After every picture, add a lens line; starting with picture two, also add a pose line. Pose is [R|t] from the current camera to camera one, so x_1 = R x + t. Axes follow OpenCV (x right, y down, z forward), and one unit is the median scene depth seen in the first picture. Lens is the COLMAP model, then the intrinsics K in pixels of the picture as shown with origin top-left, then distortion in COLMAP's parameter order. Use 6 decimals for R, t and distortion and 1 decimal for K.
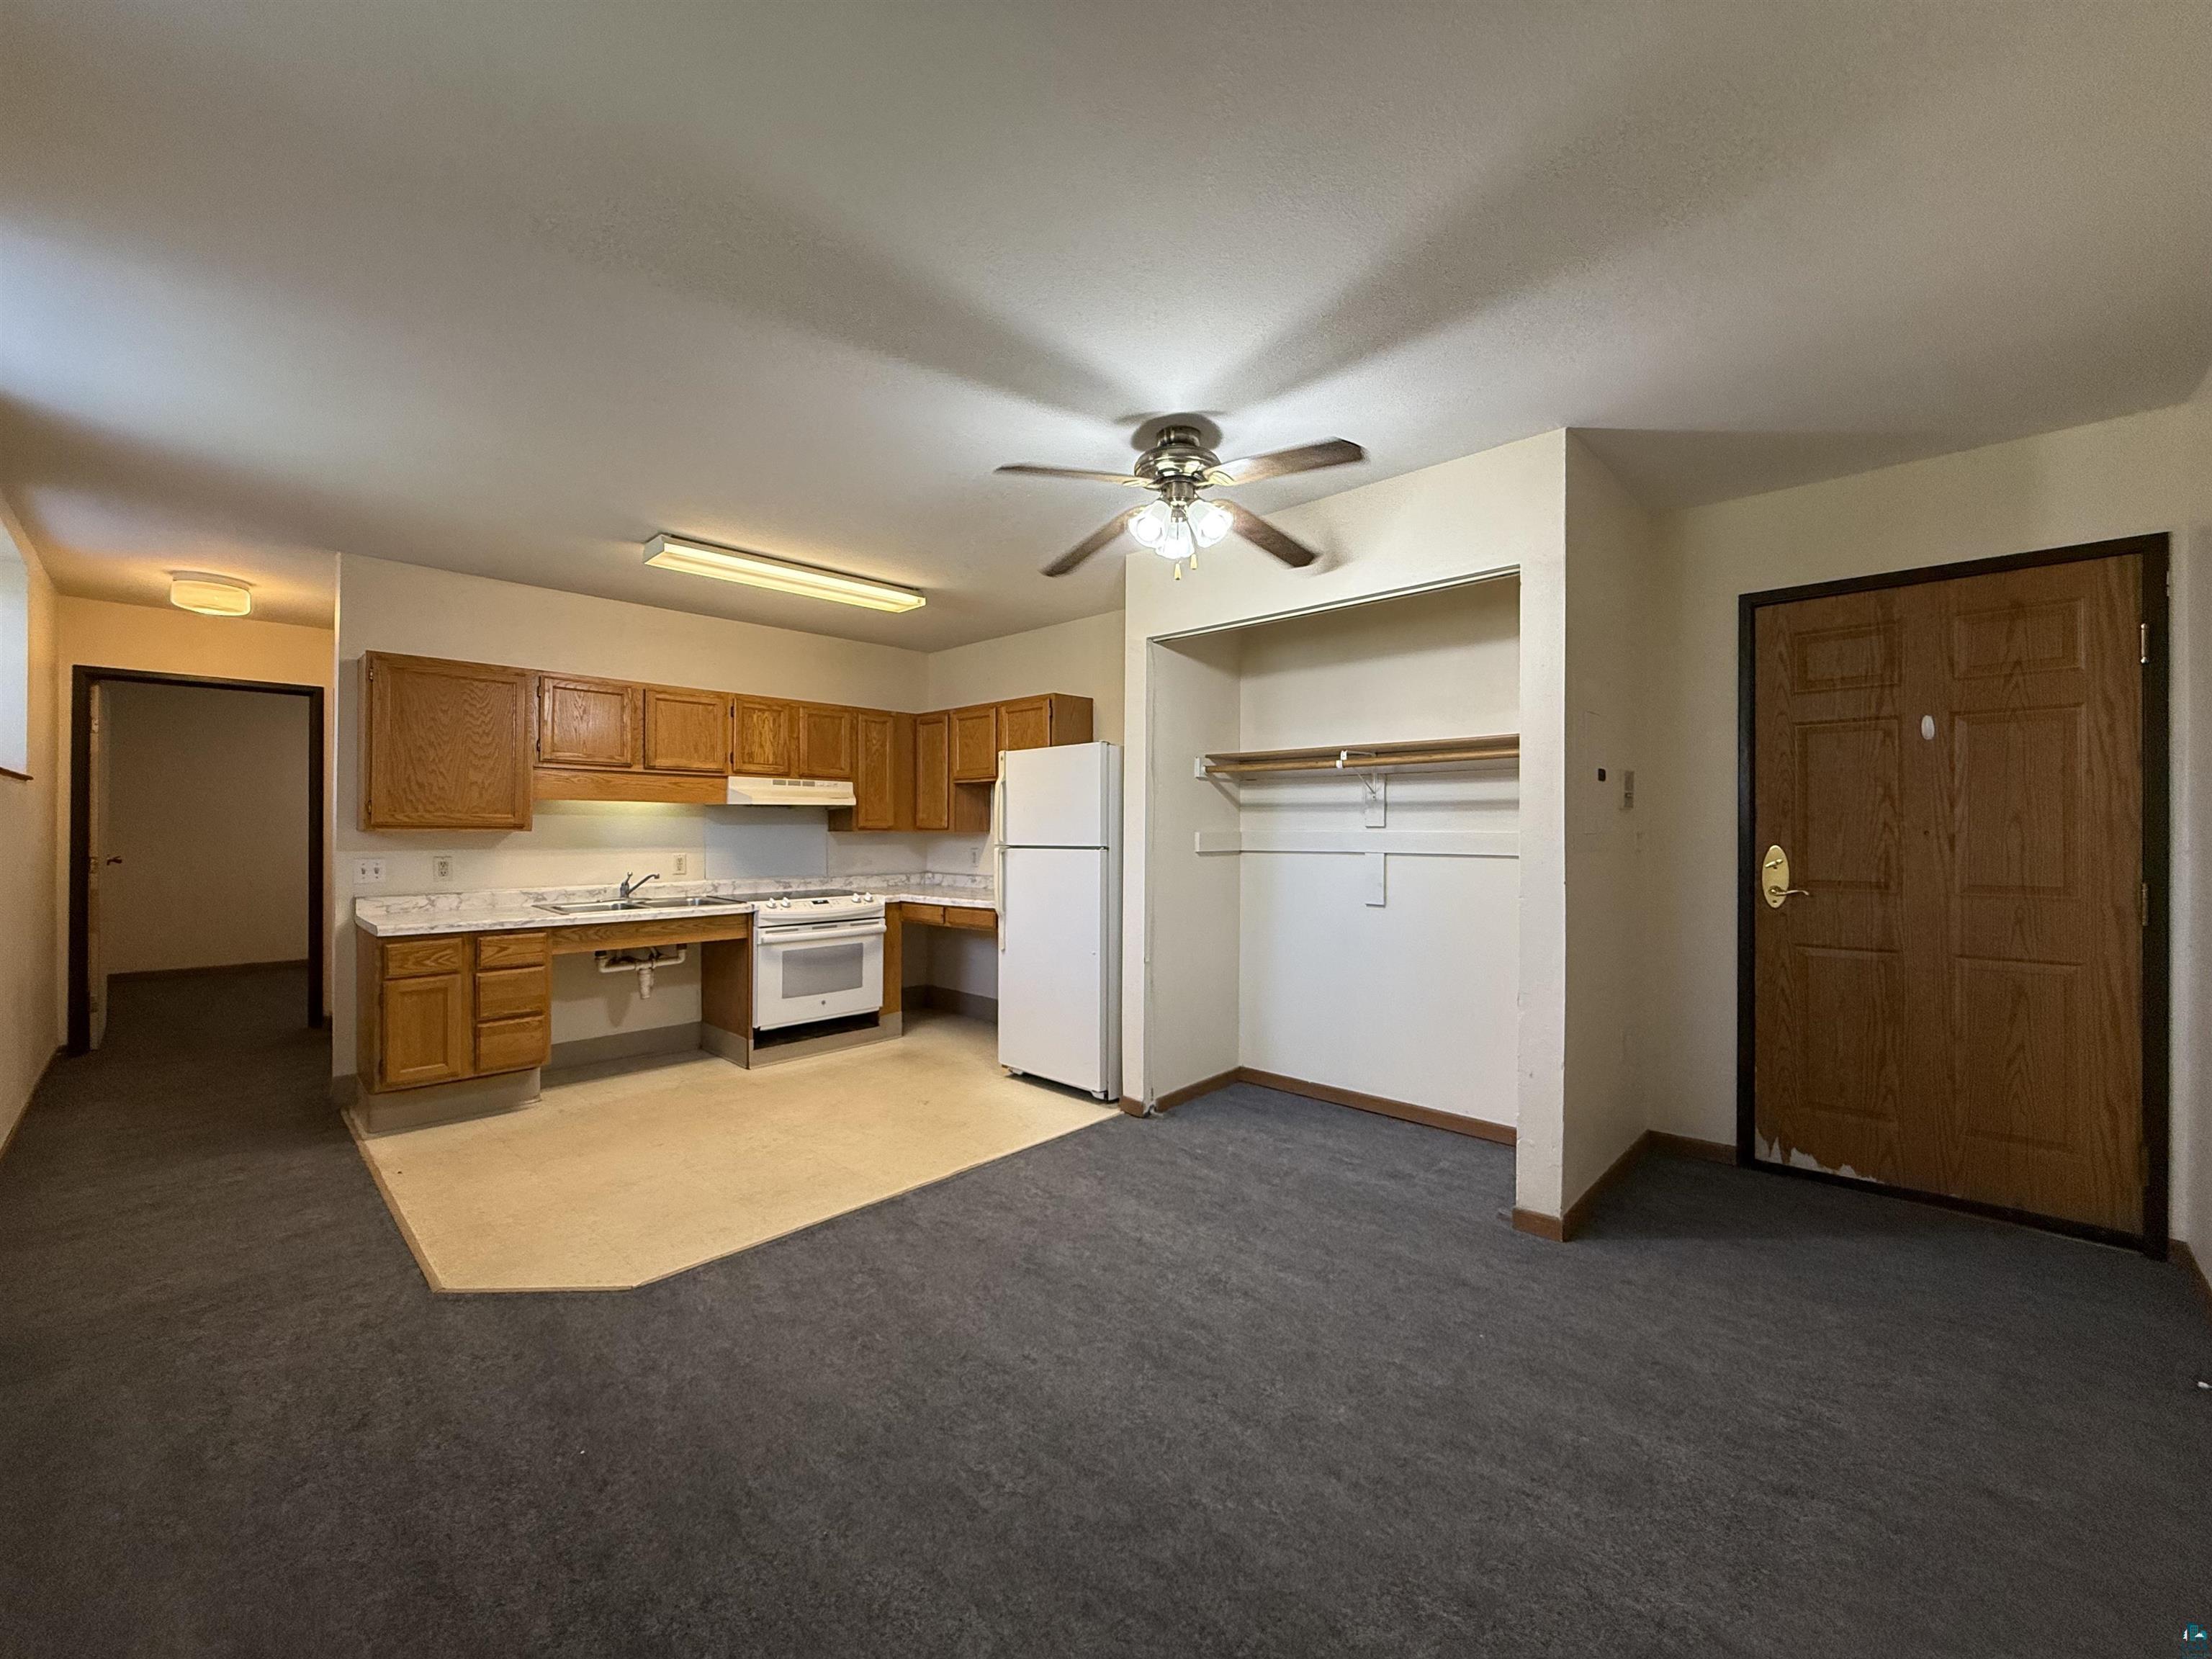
lens RADIAL K [[883.0, 0, 1099.6], [0, 883.0, 829.5], [0, 0, 1]] dist [0.001078, 0.000041]
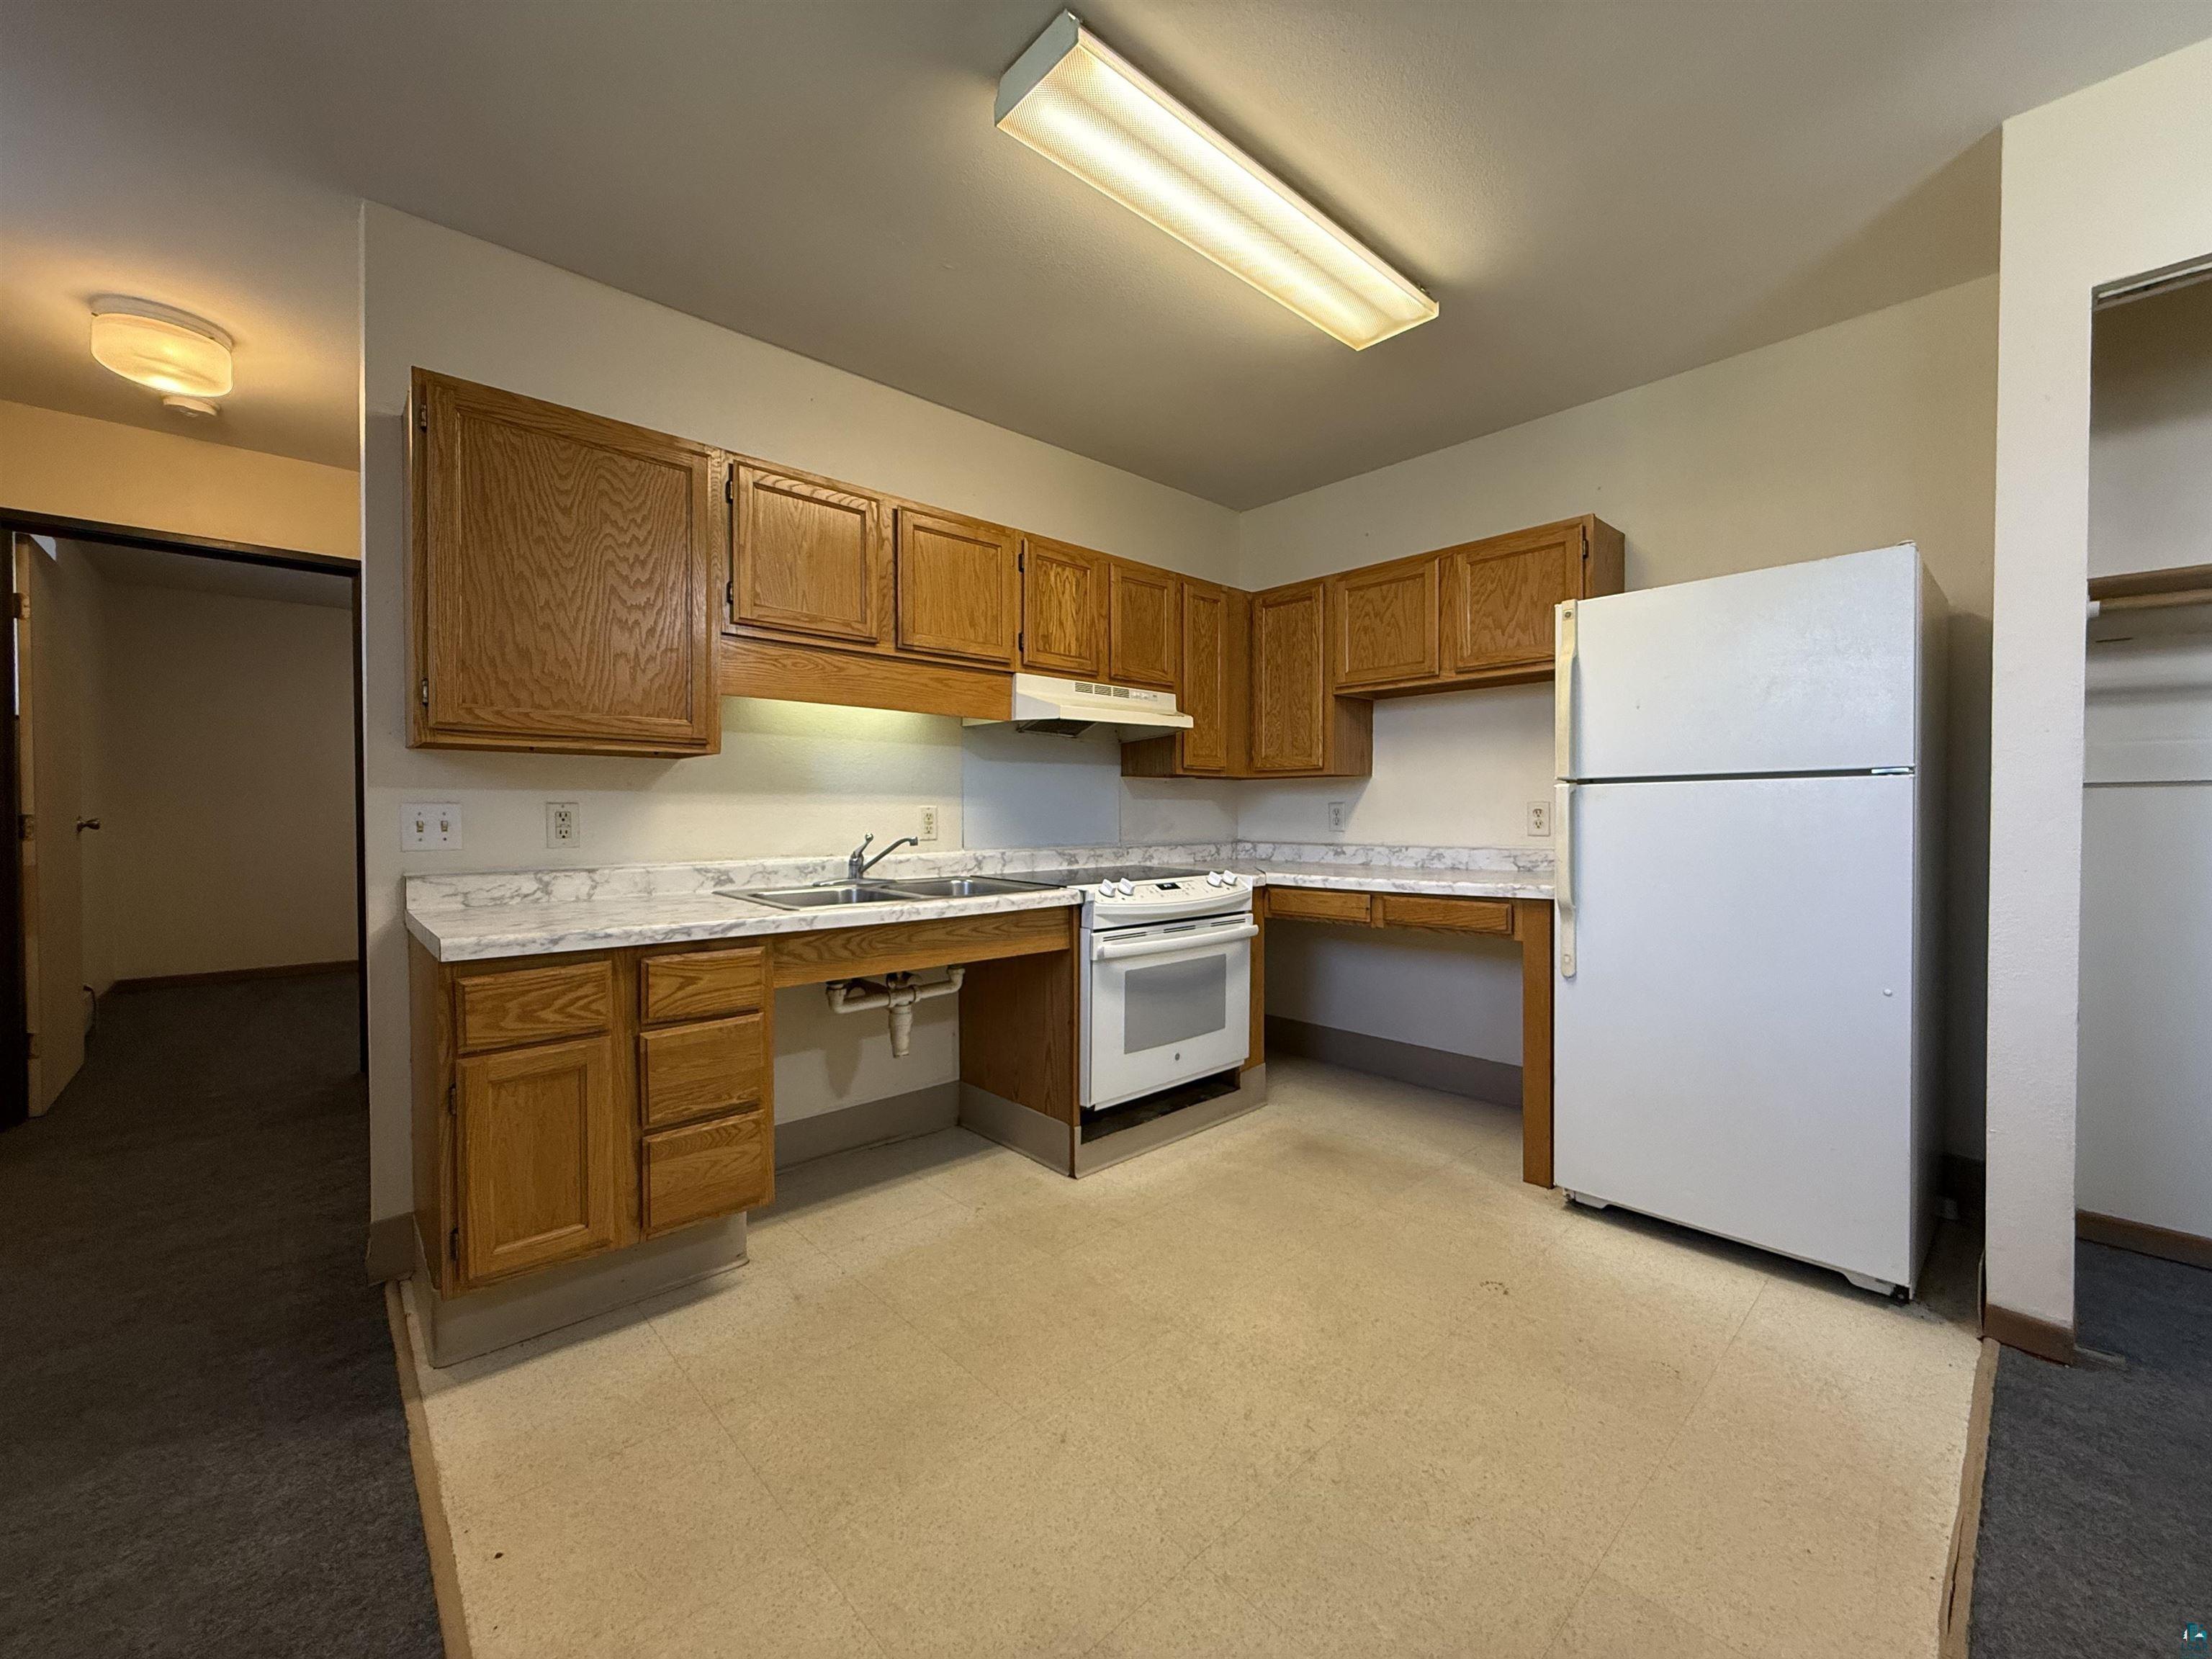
lens RADIAL K [[883.0, 0, 1097.9], [0, 883.0, 829.6], [0, 0, 1]] dist [0.001078, 0.000041]
pose [[0.997929, -0.003966, -0.064208, -0.421261], [0.005084, 0.999838, 0.017269, 0.044136], [0.064129, -0.017560, 0.997787, 0.531908]]
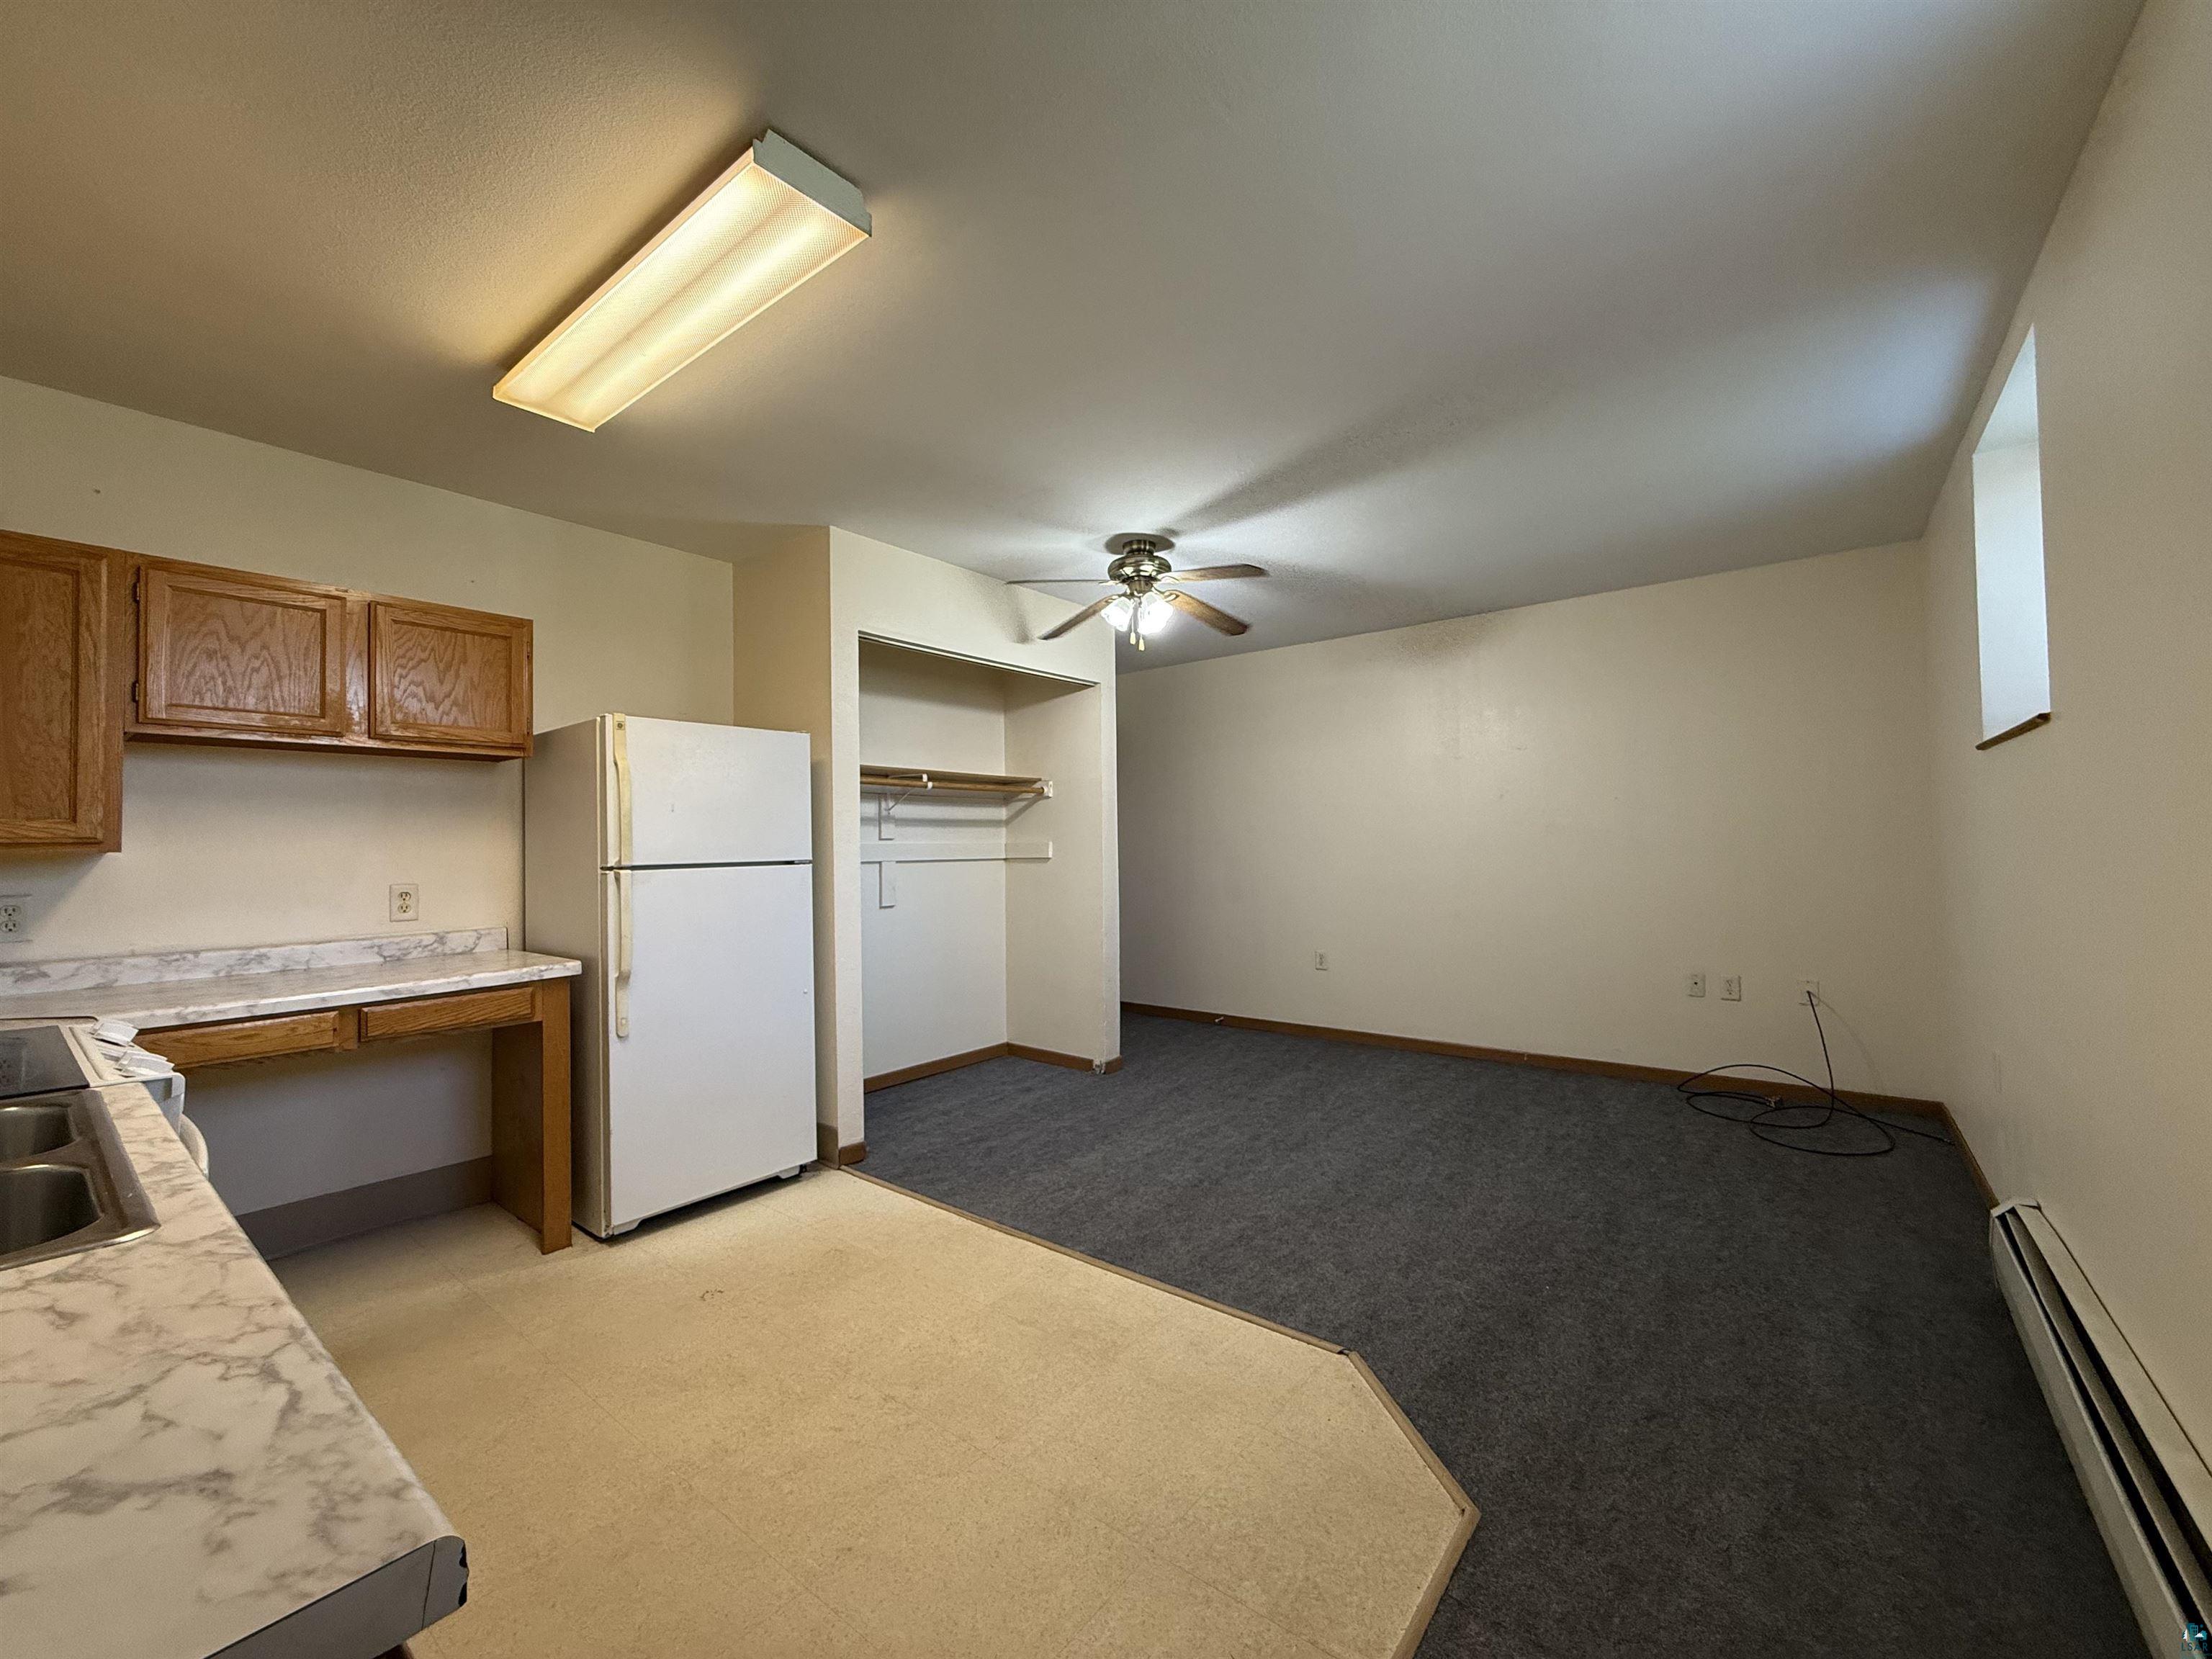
lens RADIAL K [[883.0, 0, 1099.2], [0, 883.0, 827.9], [0, 0, 1]] dist [0.001078, 0.000041]
pose [[-0.093741, 0.022040, 0.995353, -0.889639], [0.016427, 0.999653, -0.020588, 0.011124], [-0.995461, 0.014421, -0.094071, 0.852527]]
